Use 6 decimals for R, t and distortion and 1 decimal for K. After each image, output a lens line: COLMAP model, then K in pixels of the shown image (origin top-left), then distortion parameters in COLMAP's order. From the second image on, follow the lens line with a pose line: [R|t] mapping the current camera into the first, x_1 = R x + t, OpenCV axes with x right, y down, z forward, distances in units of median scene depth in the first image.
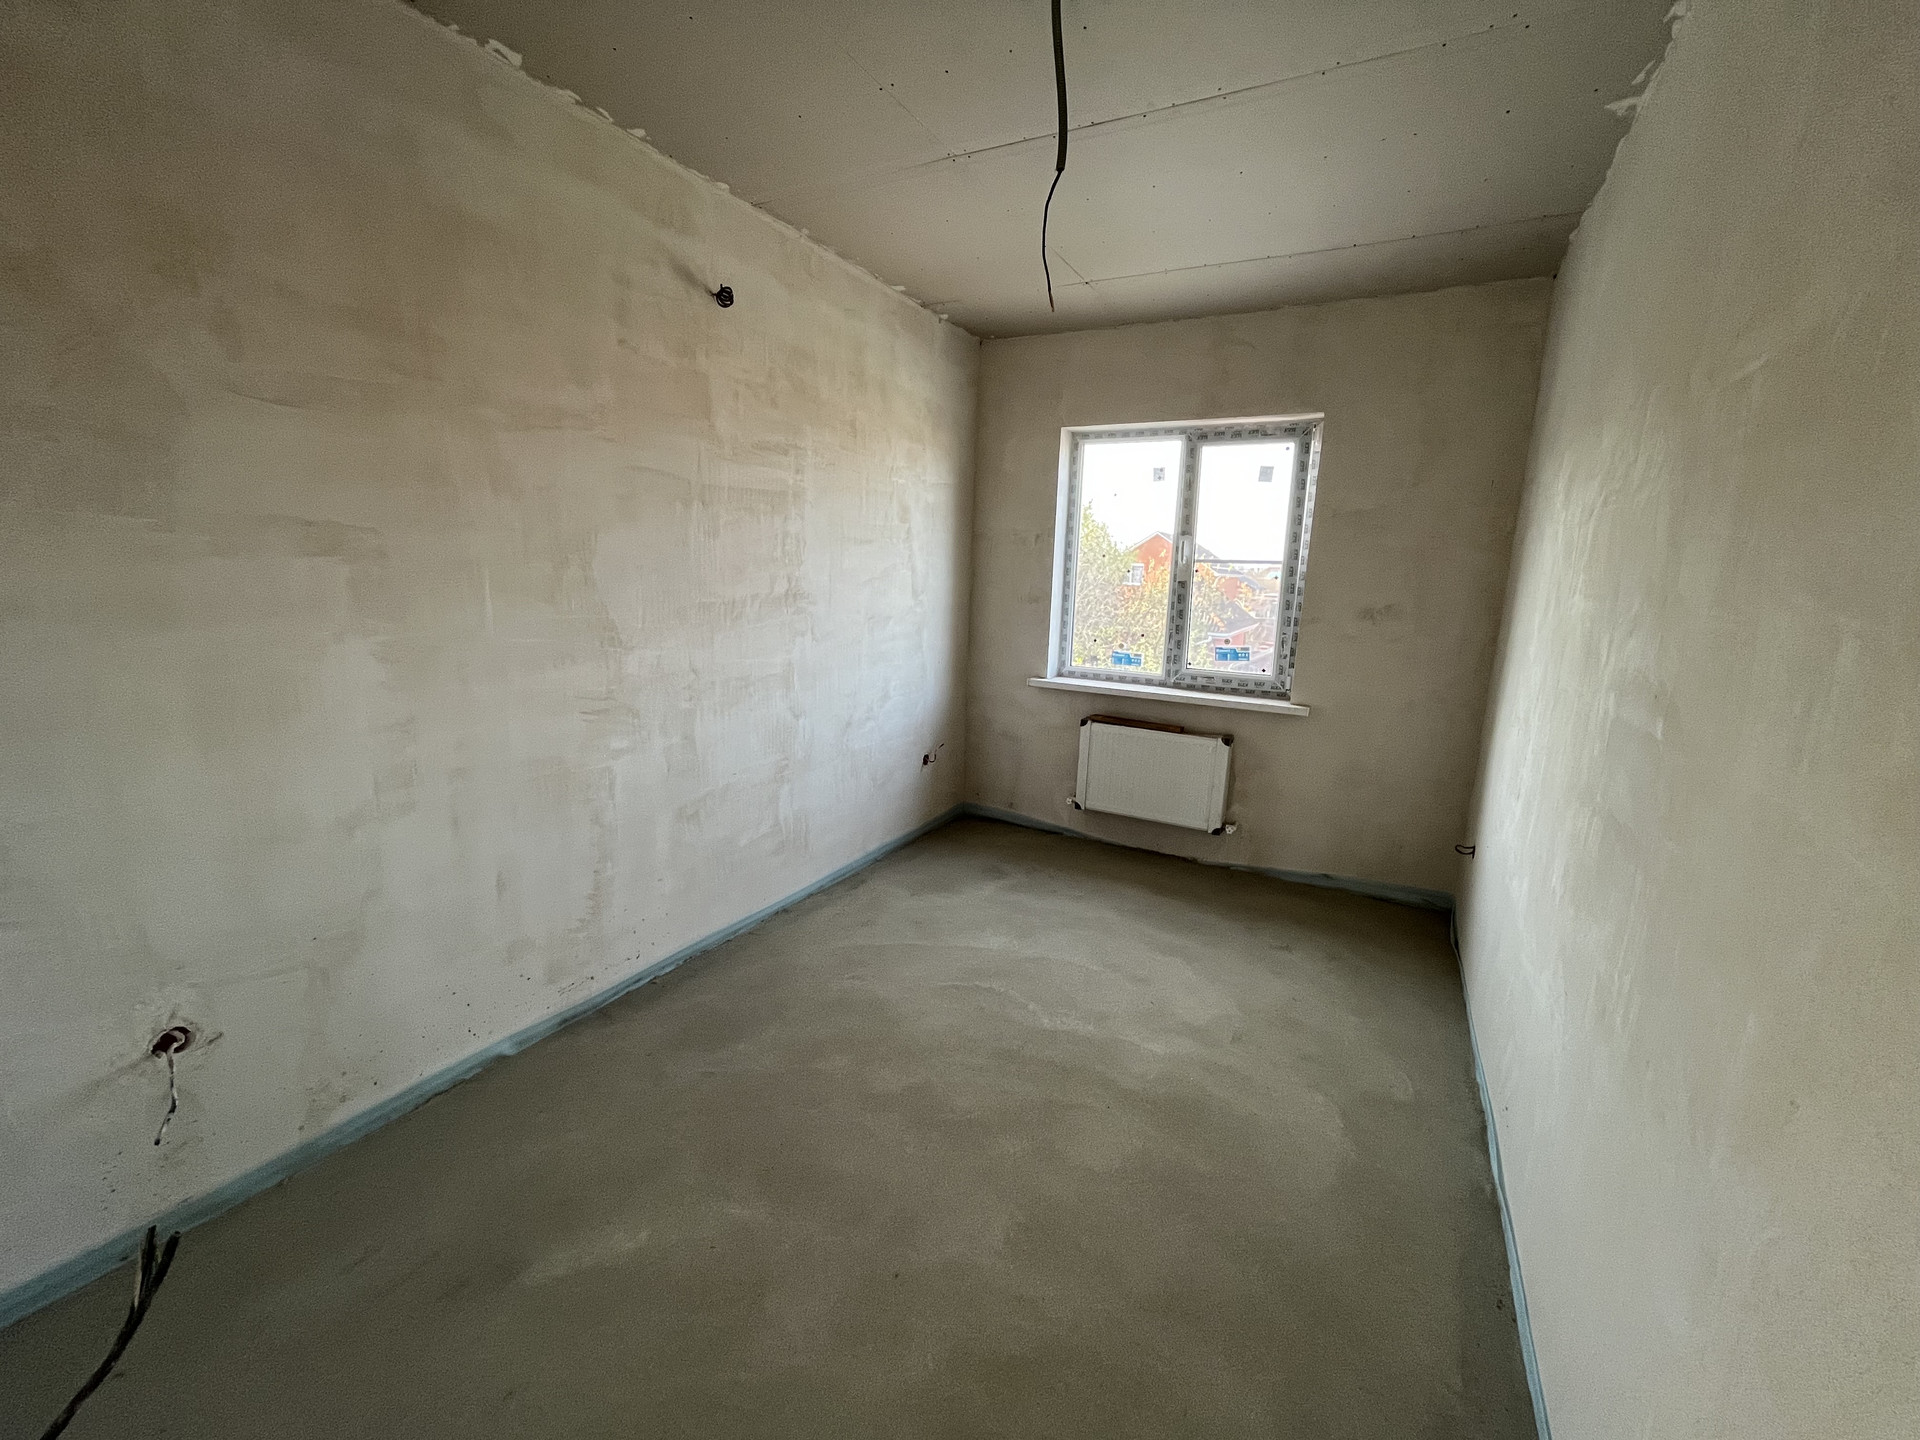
lens RADIAL K [[779.3, 0, 951.3], [0, 779.3, 720.3], [0, 0, 1]] dist [-0.001136, 0.000262]
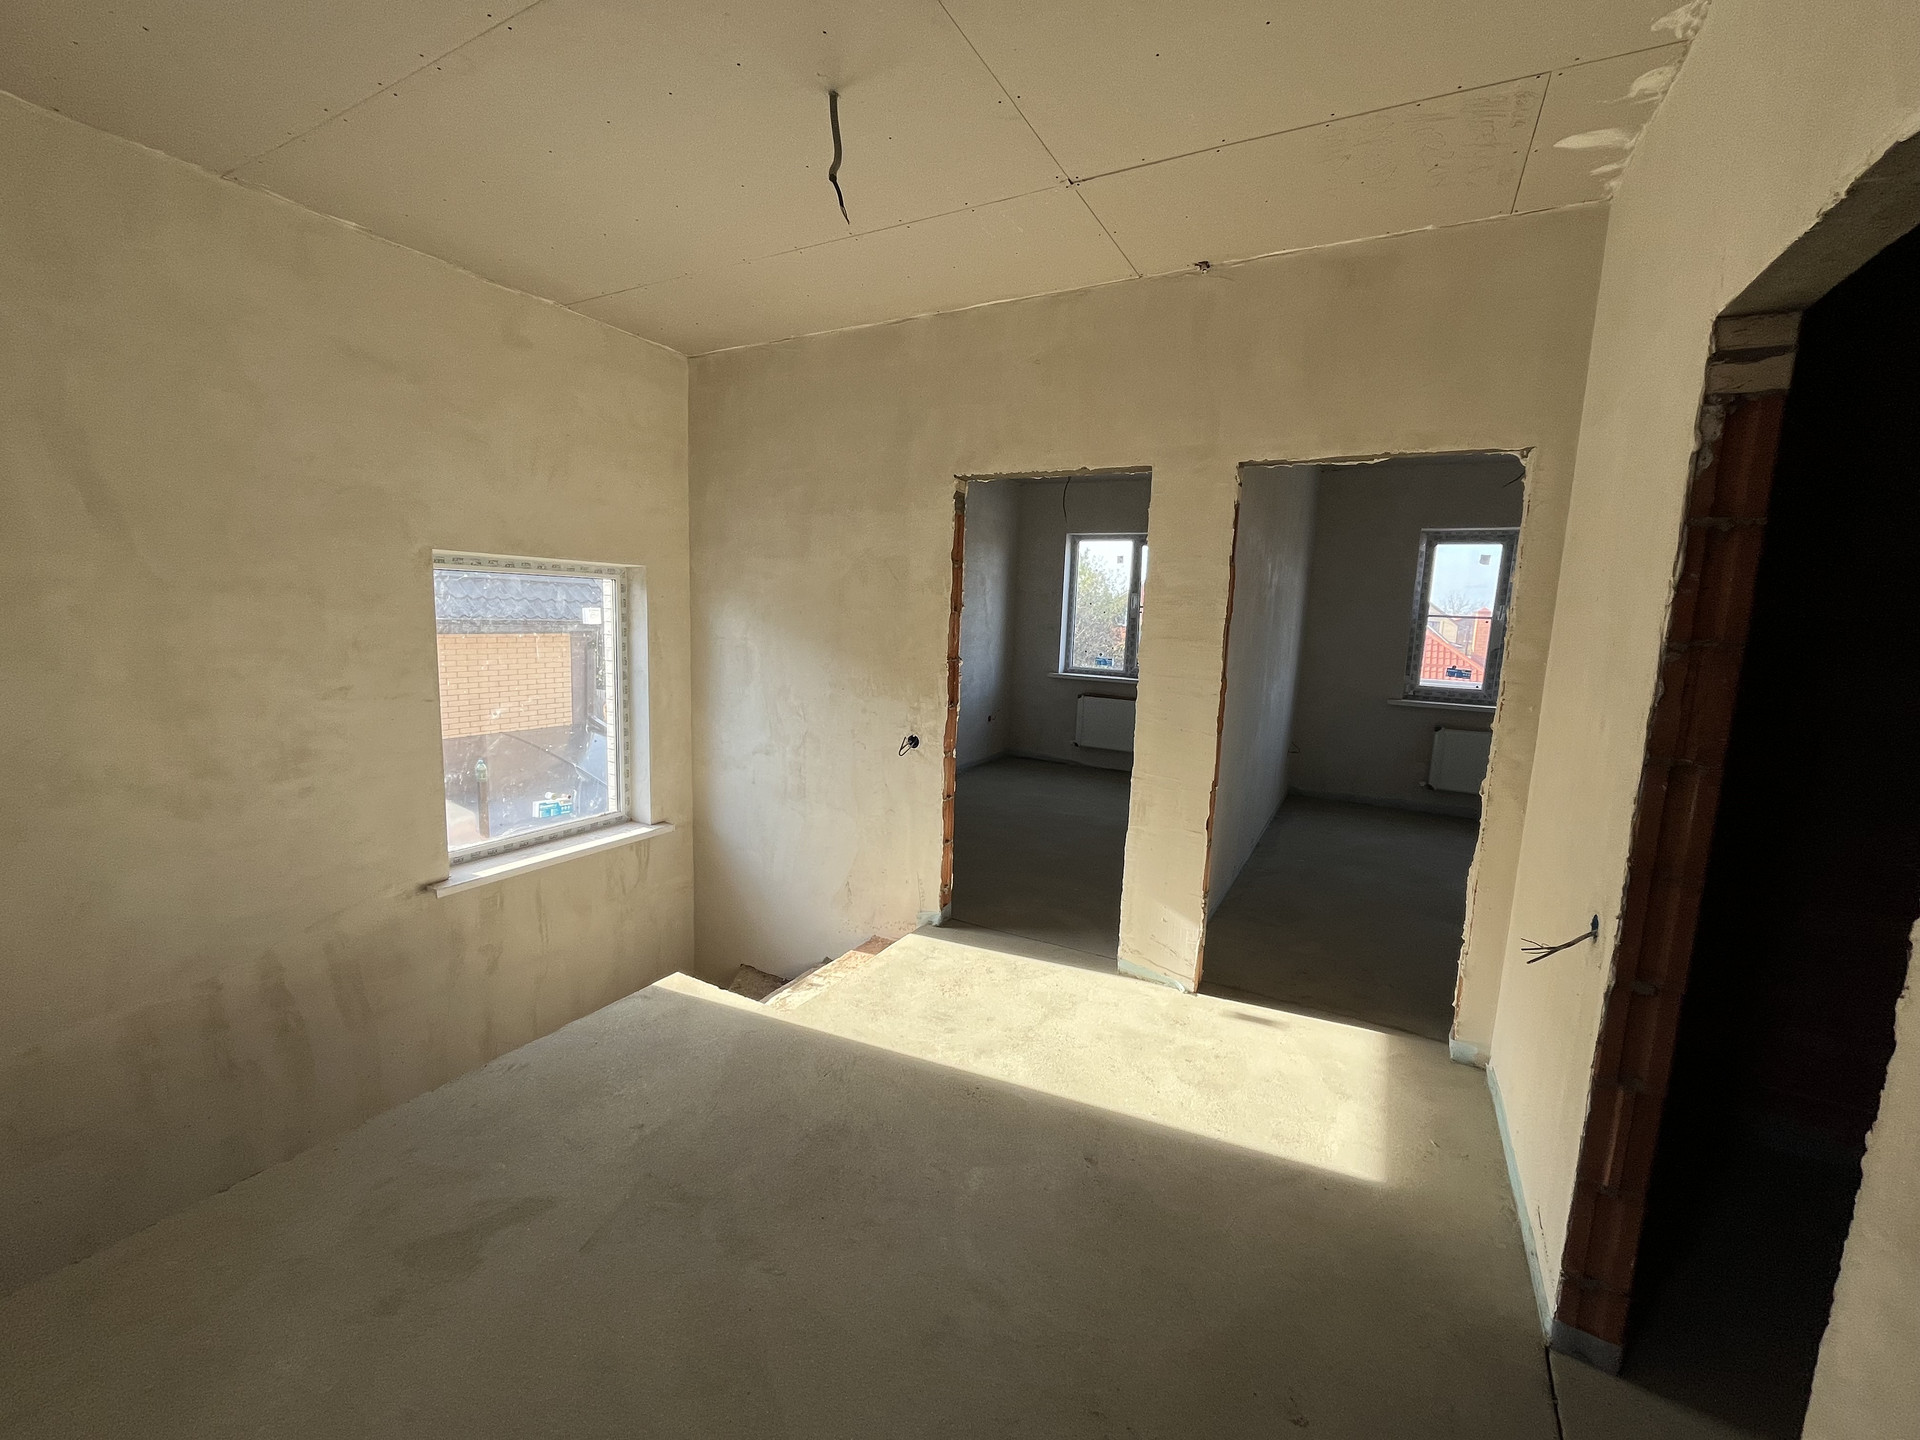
lens RADIAL K [[779.3, 0, 961.9], [0, 779.3, 721.2], [0, 0, 1]] dist [-0.001136, 0.000262]
pose [[0.999890, 0.002523, 0.014640, -0.121567], [-0.001770, 0.998684, -0.051264, 0.146380], [-0.014750, 0.051232, 0.998578, -0.748105]]
